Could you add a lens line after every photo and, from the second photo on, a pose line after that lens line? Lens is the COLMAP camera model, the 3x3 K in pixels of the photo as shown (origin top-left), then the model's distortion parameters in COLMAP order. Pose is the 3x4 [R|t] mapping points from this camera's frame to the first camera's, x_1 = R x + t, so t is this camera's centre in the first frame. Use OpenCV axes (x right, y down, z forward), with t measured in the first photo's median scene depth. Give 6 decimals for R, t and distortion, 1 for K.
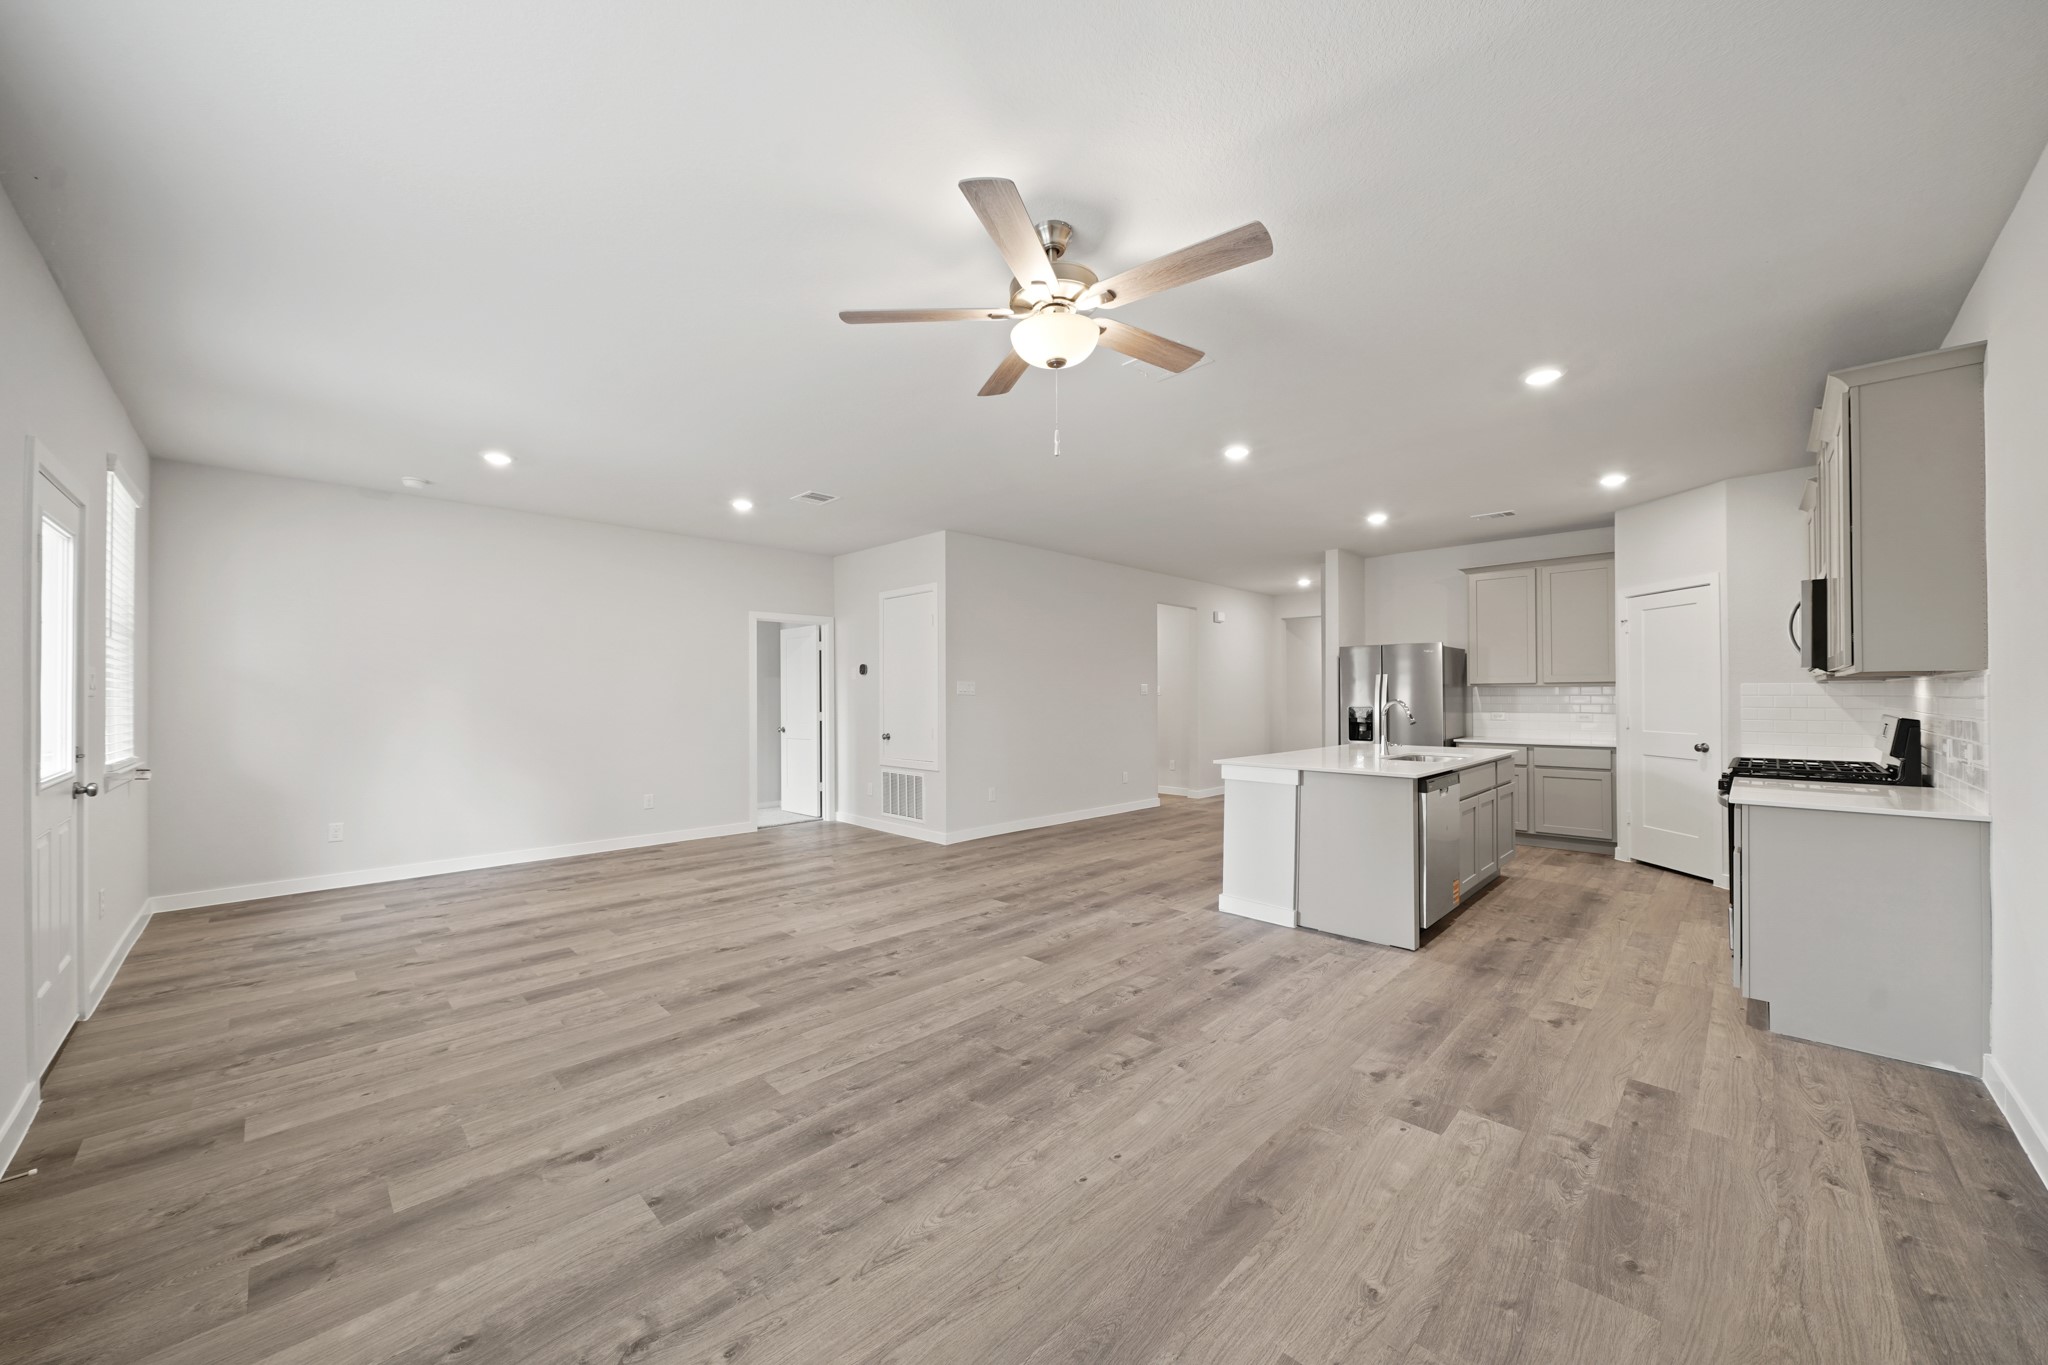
lens RADIAL K [[761.5, 0, 1021.1], [0, 761.5, 692.1], [0, 0, 1]] dist [-0.006376, 0.000325]
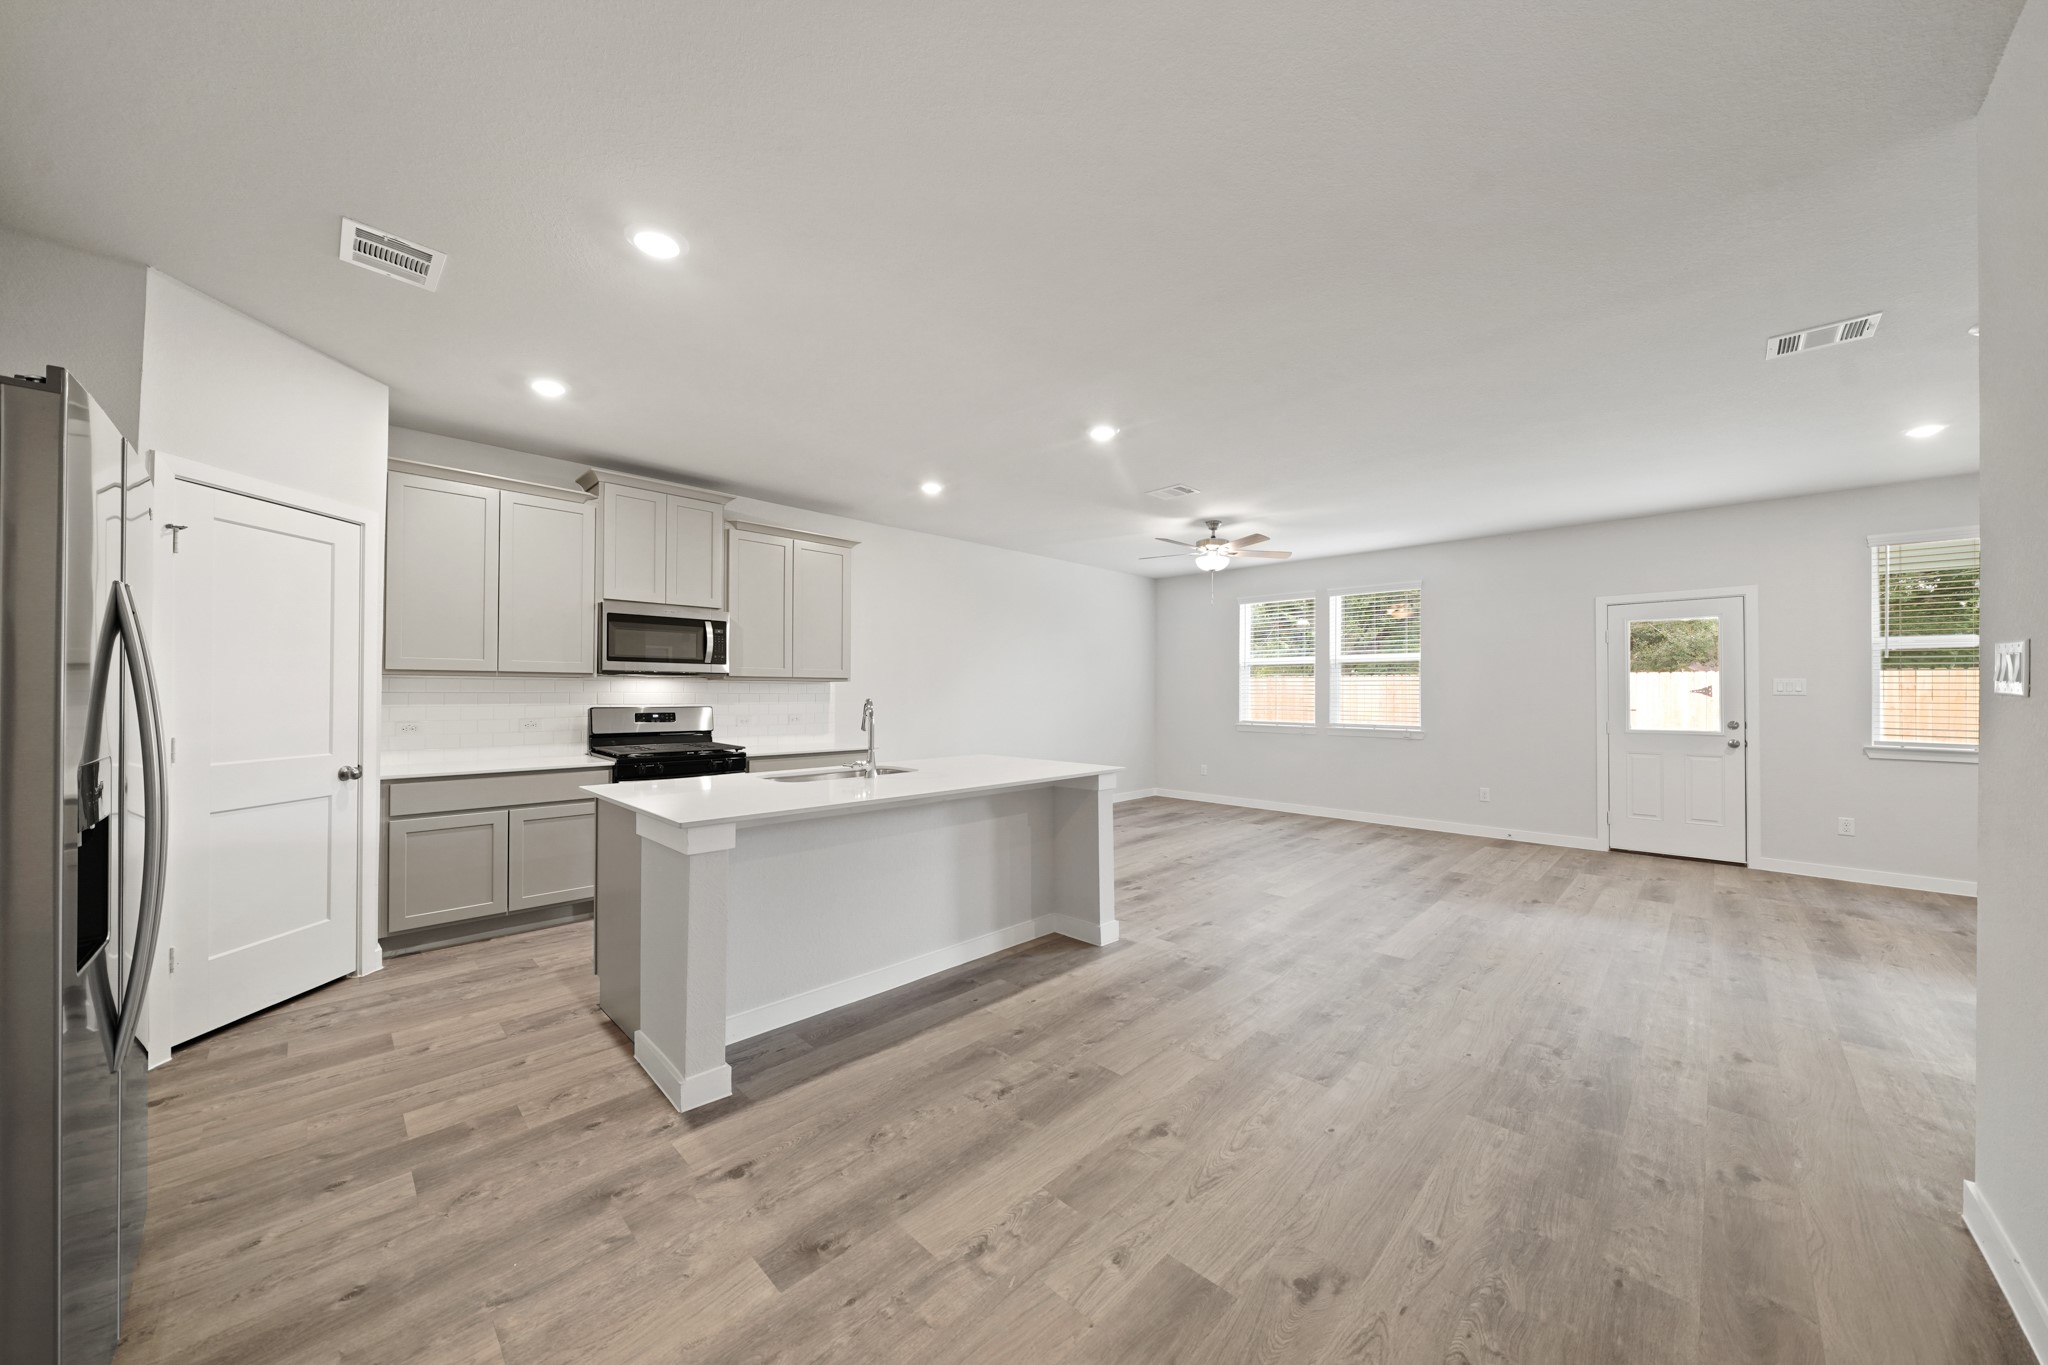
lens RADIAL K [[712.4, 0, 1024.0], [0, 712.4, 682.5], [0, 0, 1]] dist [0.000563, 0.000009]
pose [[-0.999998, -0.001969, -0.000167, 0.448711], [-0.001965, 0.999842, -0.017689, 0.007404], [0.000202, -0.017689, -0.999844, 2.214570]]
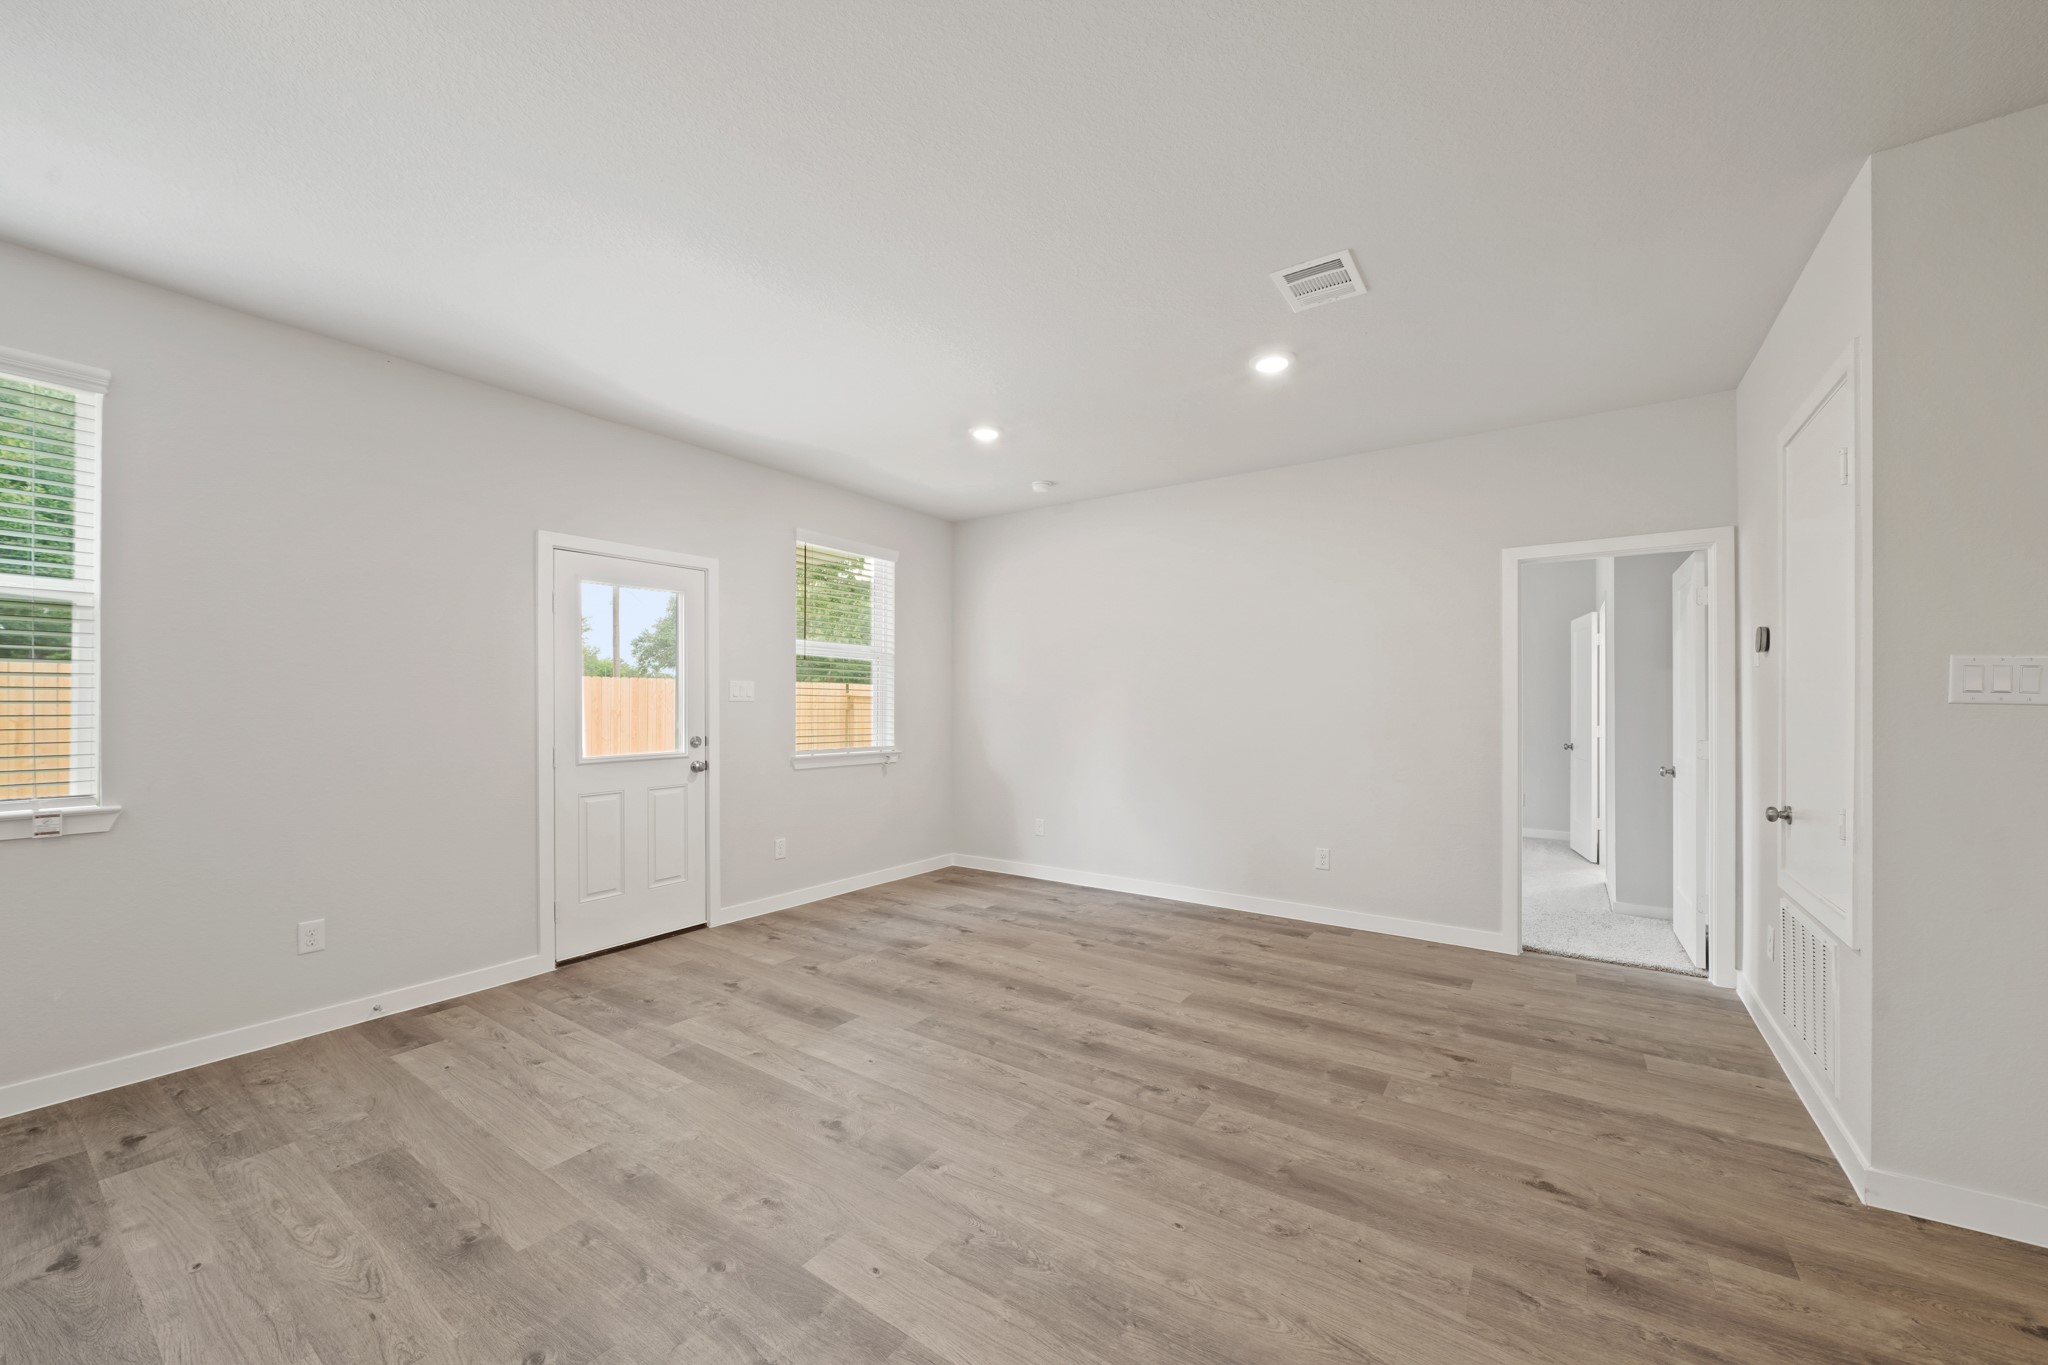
lens RADIAL K [[761.5, 0, 1021.1], [0, 761.5, 692.1], [0, 0, 1]] dist [-0.006376, 0.000325]
pose [[0.176942, -0.009176, -0.984179, 0.238376], [0.002298, 0.999958, -0.008910, 0.000999], [0.984219, -0.000685, 0.176955, 1.070082]]
